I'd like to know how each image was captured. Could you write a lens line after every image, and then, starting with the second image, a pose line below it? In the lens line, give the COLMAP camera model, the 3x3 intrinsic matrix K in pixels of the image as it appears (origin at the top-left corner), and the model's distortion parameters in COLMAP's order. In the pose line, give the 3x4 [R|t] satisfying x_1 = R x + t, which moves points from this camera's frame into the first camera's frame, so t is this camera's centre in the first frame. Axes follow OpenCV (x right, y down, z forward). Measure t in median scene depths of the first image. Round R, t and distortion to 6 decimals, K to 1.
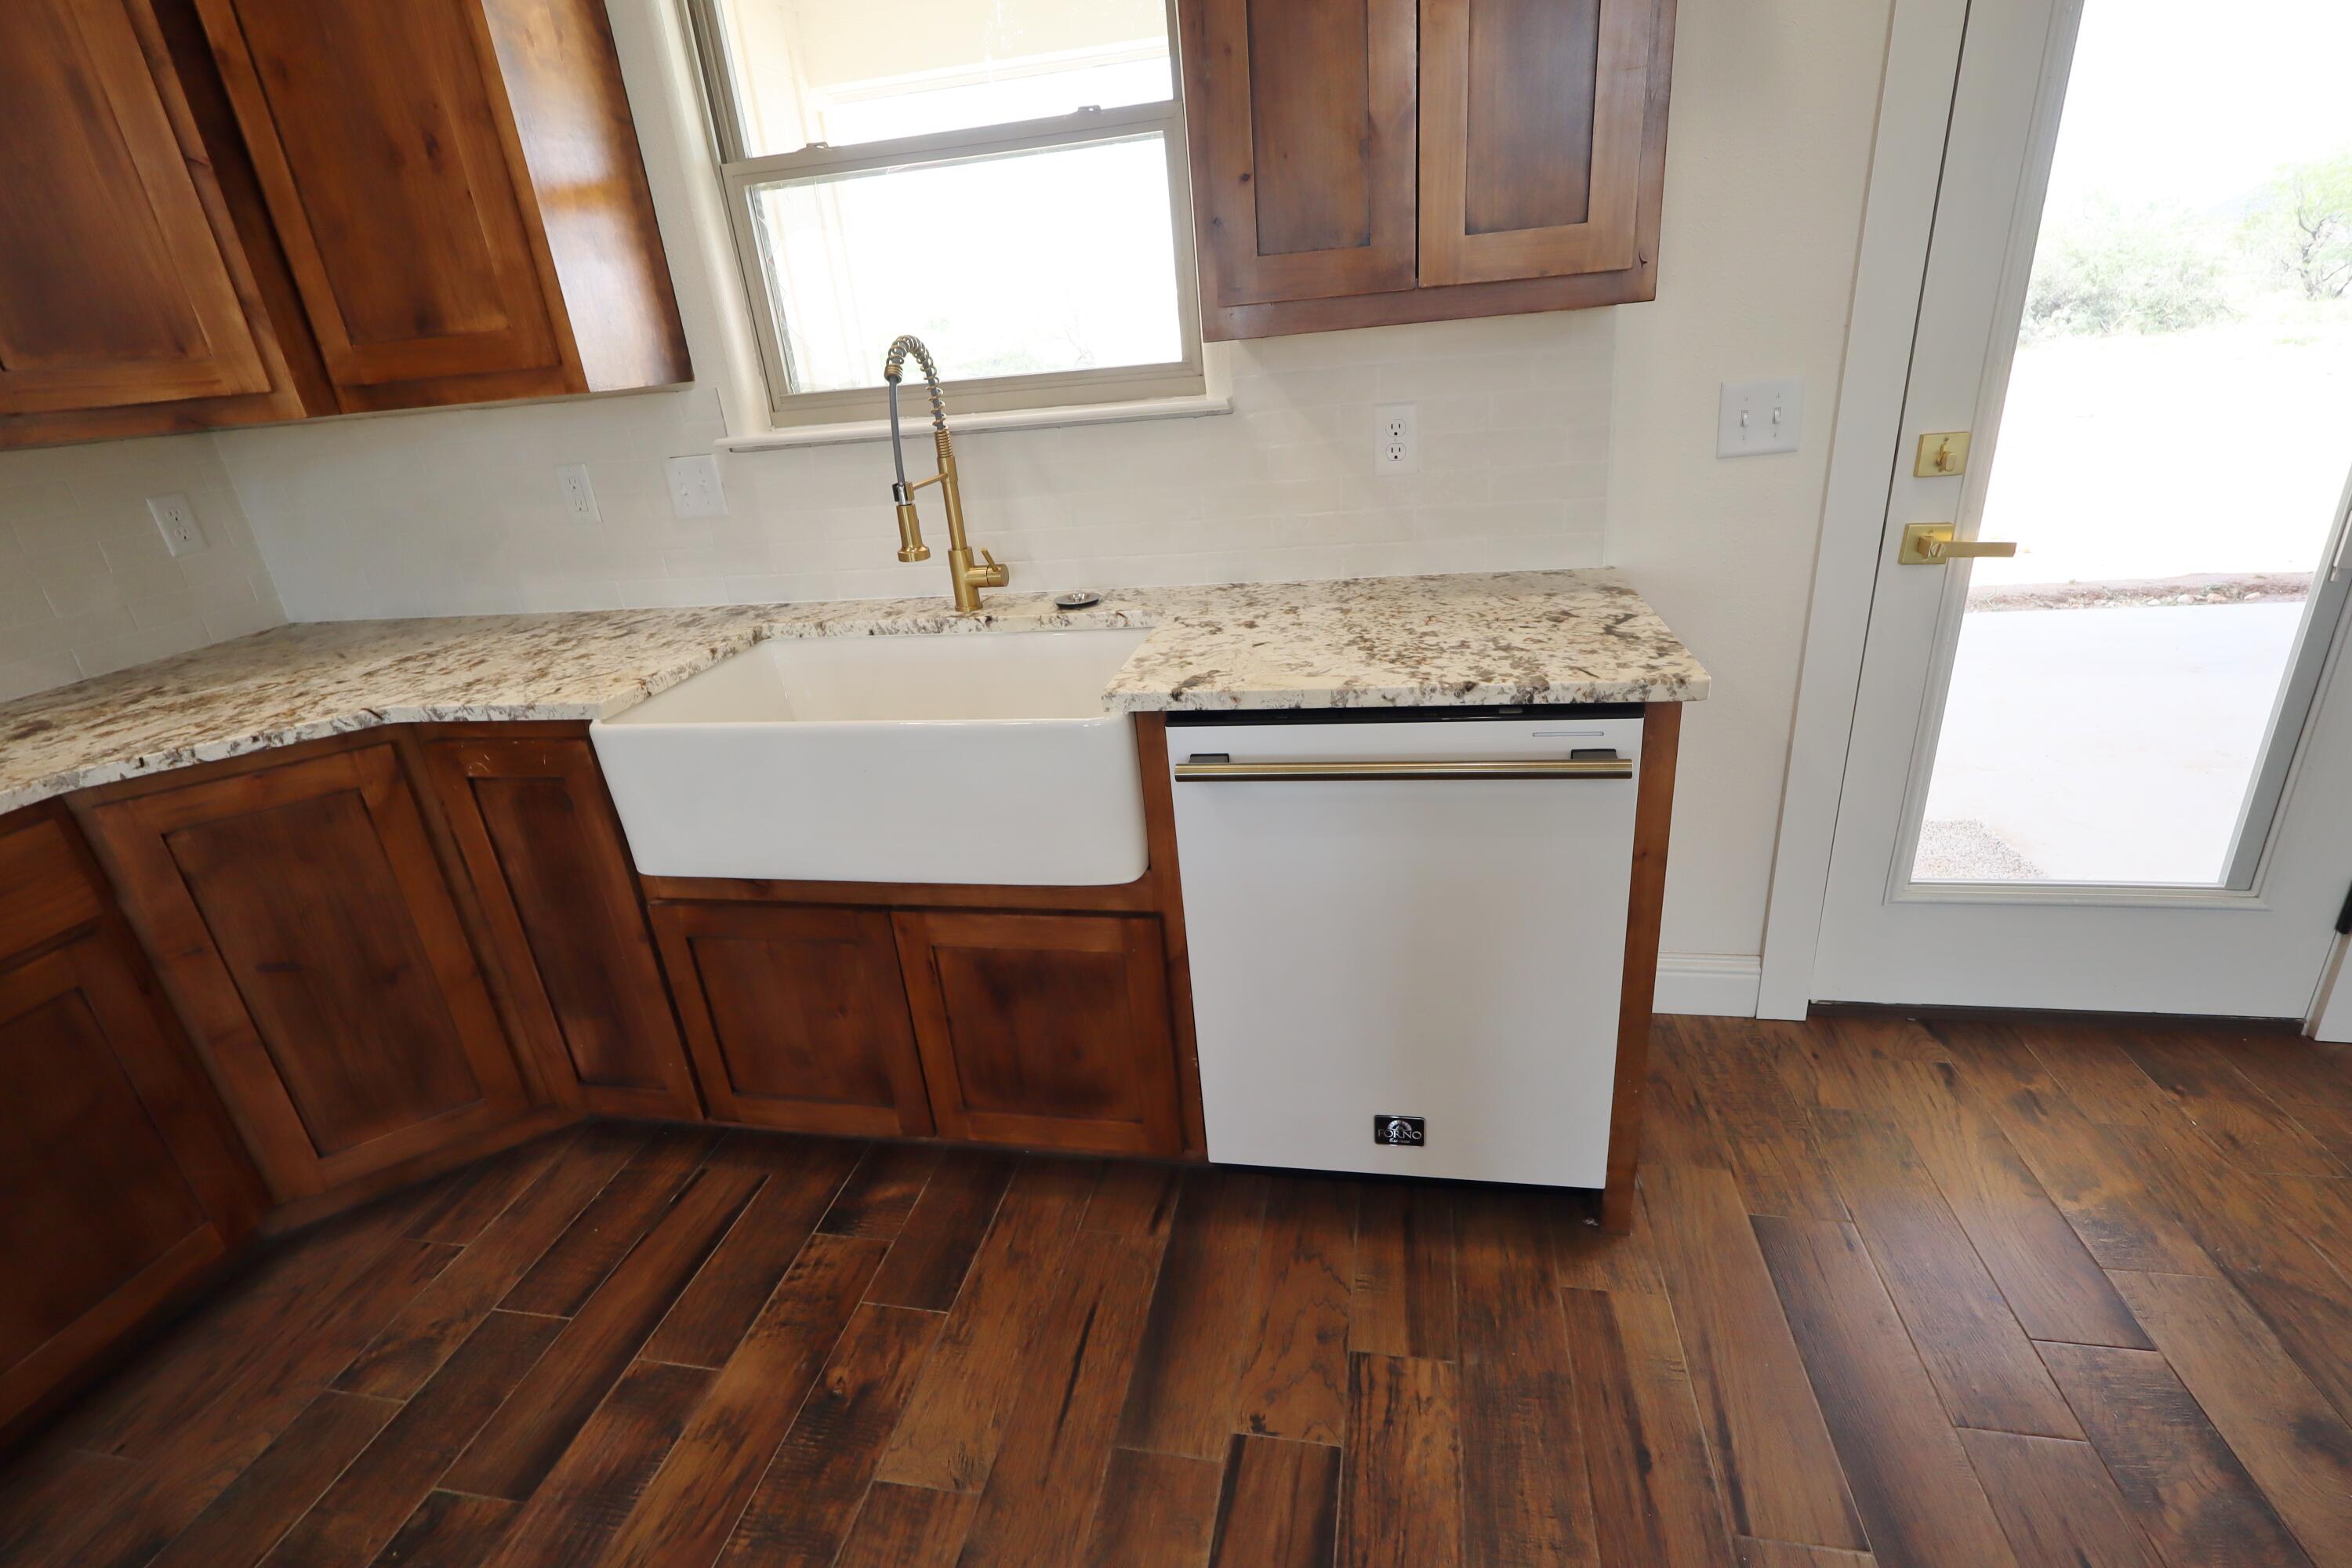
lens RADIAL K [[1084.2, 0, 1175.9], [0, 1084.2, 784.3], [0, 0, 1]] dist [0.001441, 0.000273]
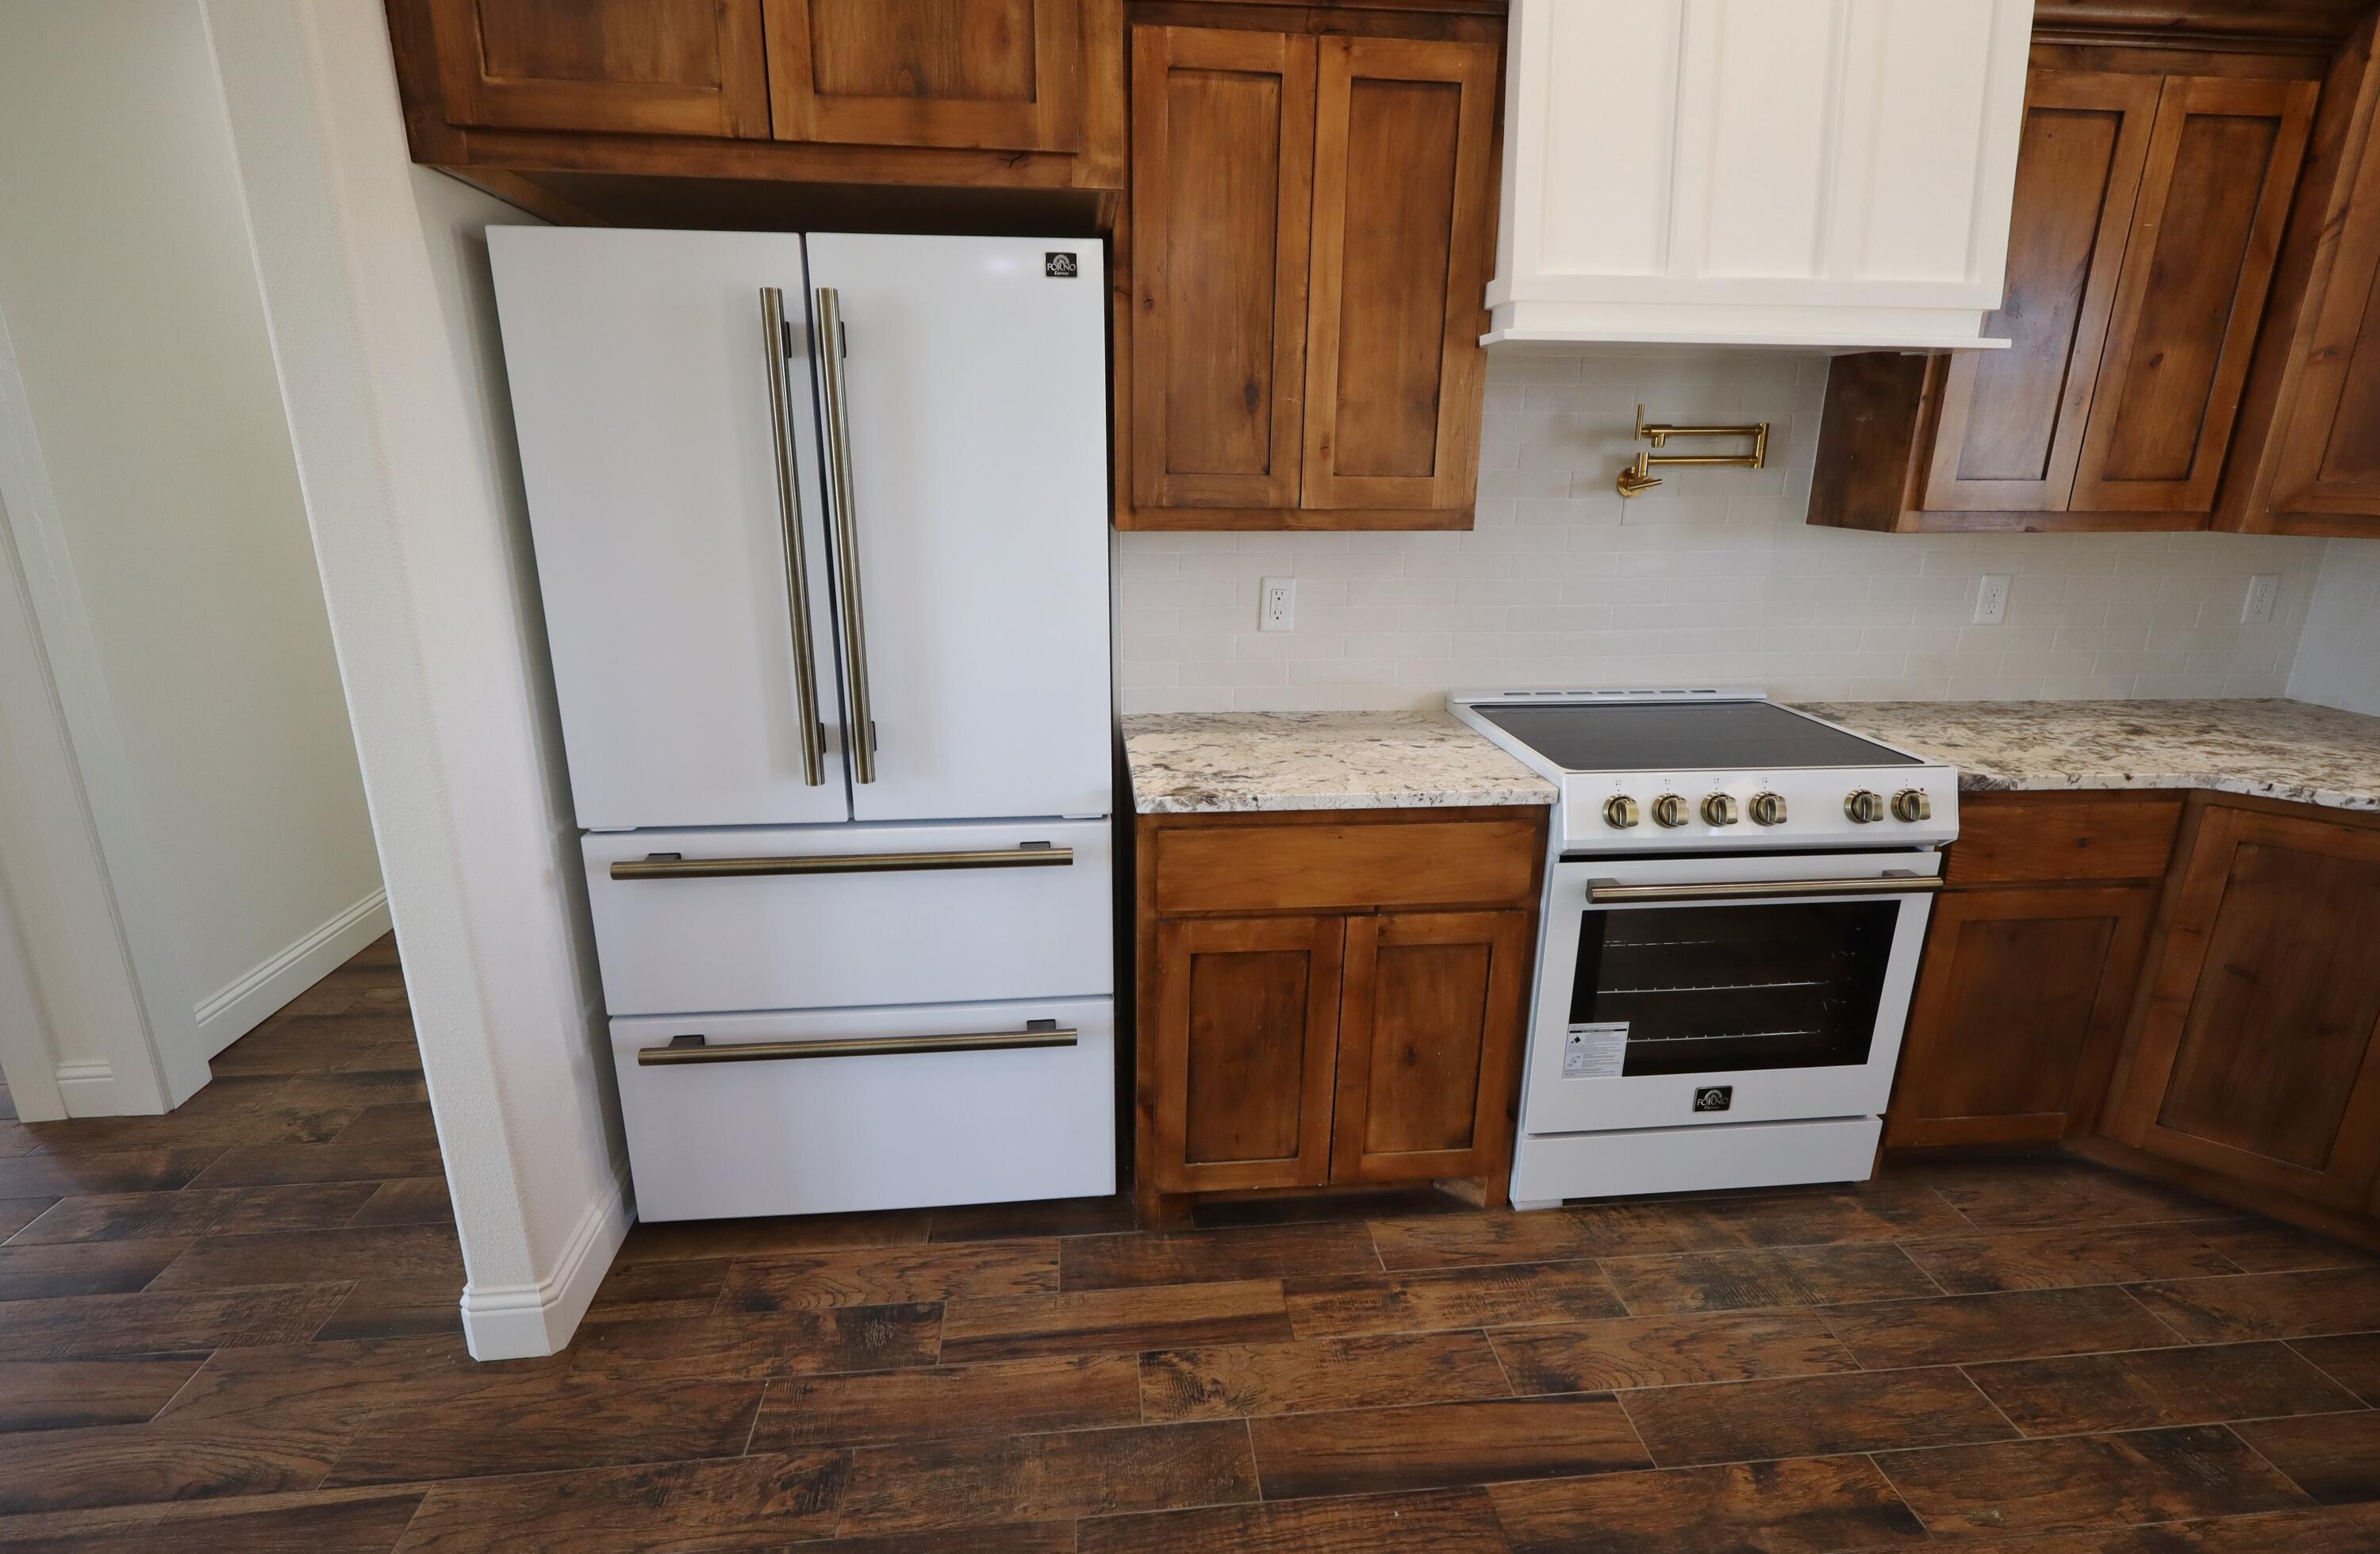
lens RADIAL K [[1120.3, 0, 1186.3], [0, 1120.3, 773.9], [0, 0, 1]] dist [0.000983, 0.000694]
pose [[0.294634, 0.347793, -0.890074, -0.151271], [-0.399646, 0.890900, 0.215824, 0.179203], [0.868029, 0.292126, 0.401483, -0.602057]]
